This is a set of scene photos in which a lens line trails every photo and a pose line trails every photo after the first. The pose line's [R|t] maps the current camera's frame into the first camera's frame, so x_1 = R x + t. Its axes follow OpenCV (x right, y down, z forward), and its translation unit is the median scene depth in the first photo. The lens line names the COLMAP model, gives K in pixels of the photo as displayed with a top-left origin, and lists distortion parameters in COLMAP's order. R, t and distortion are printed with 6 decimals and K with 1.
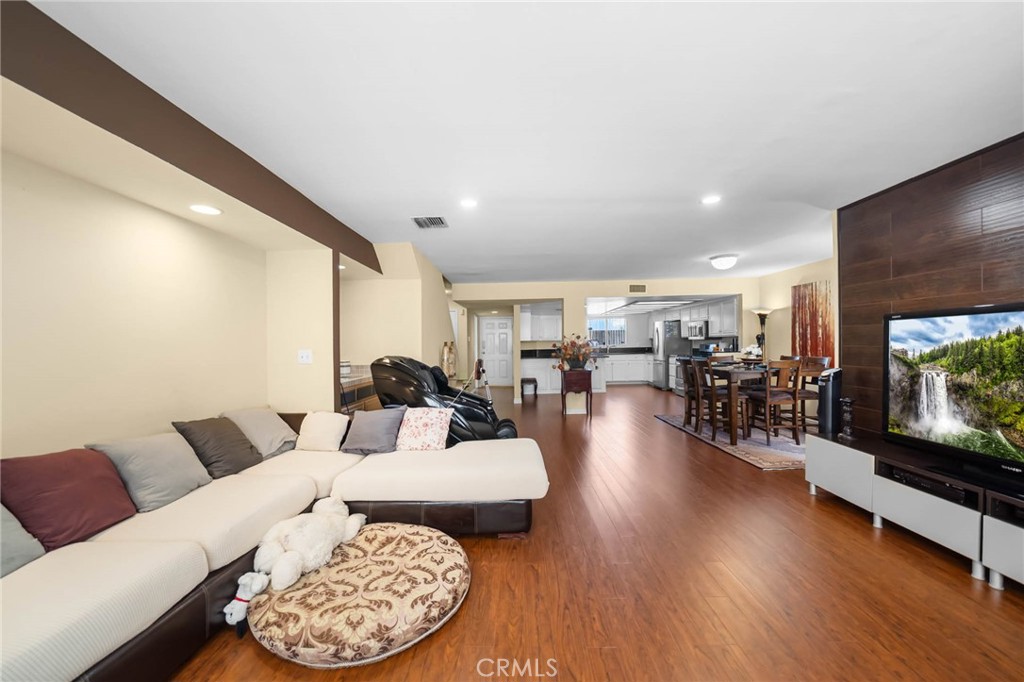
lens RADIAL K [[376.4, 0, 507.2], [0, 376.4, 342.1], [0, 0, 1]] dist [-0.030878, 0.000184]
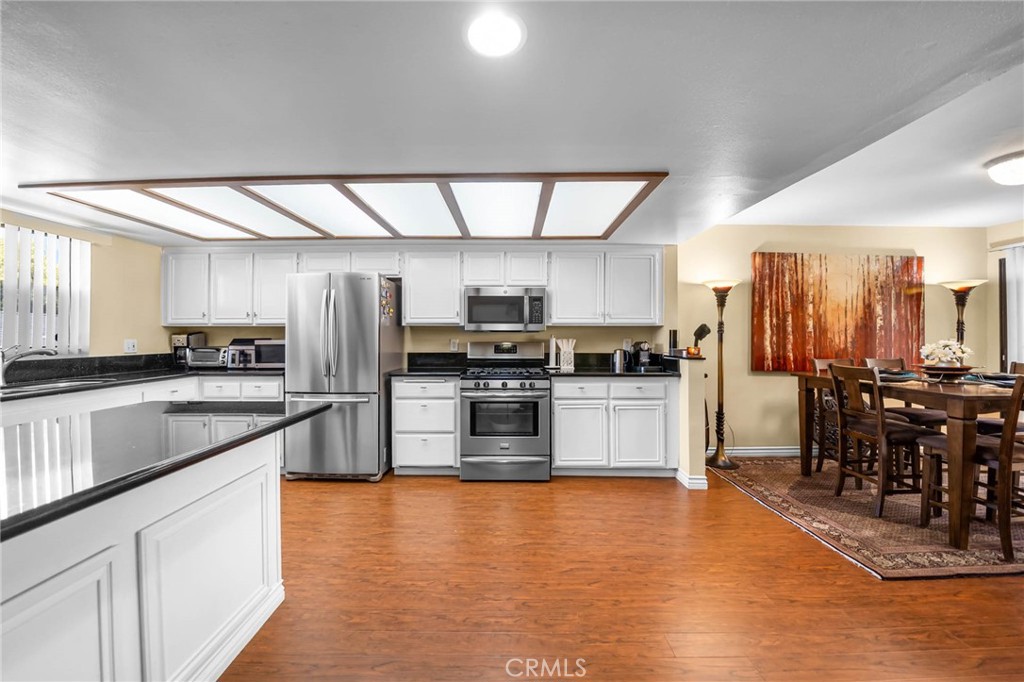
lens RADIAL K [[376.4, 0, 516.4], [0, 376.4, 339.2], [0, 0, 1]] dist [-0.030878, 0.000184]
pose [[-0.017877, 0.003016, 0.999836, 0.129160], [-0.003362, 0.999990, -0.003076, 0.005512], [-0.999835, -0.003416, -0.017867, 1.461219]]
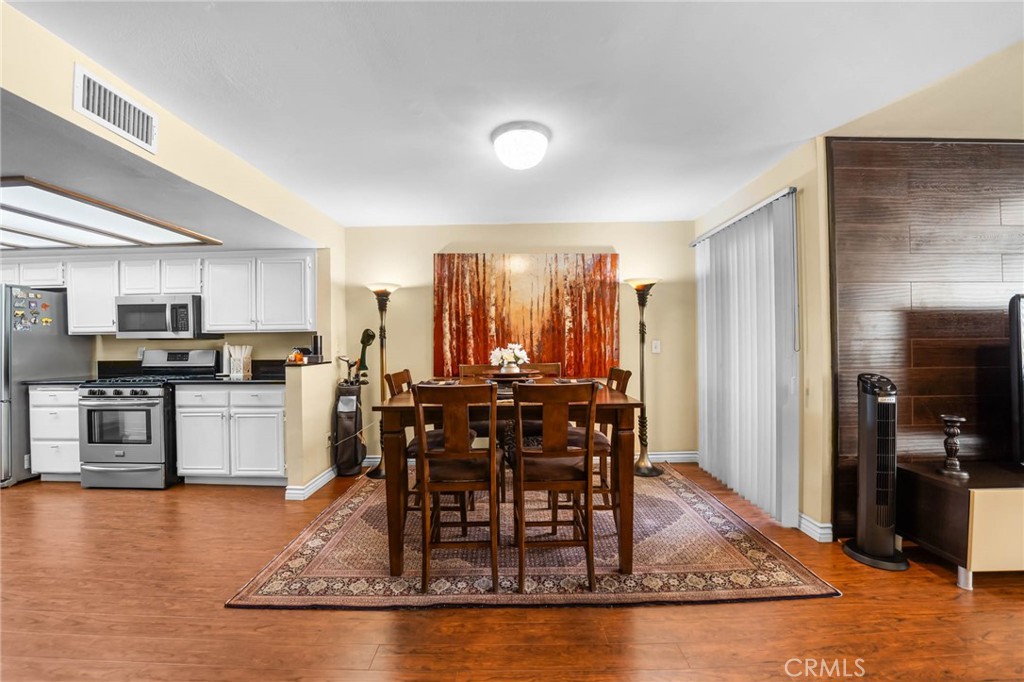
lens RADIAL K [[376.4, 0, 520.0], [0, 376.4, 341.1], [0, 0, 1]] dist [-0.030878, 0.000184]
pose [[-0.016337, 0.010173, 0.999815, 0.137854], [0.007908, 0.999918, -0.010045, 0.004787], [-0.999835, 0.007742, -0.016416, 0.884555]]
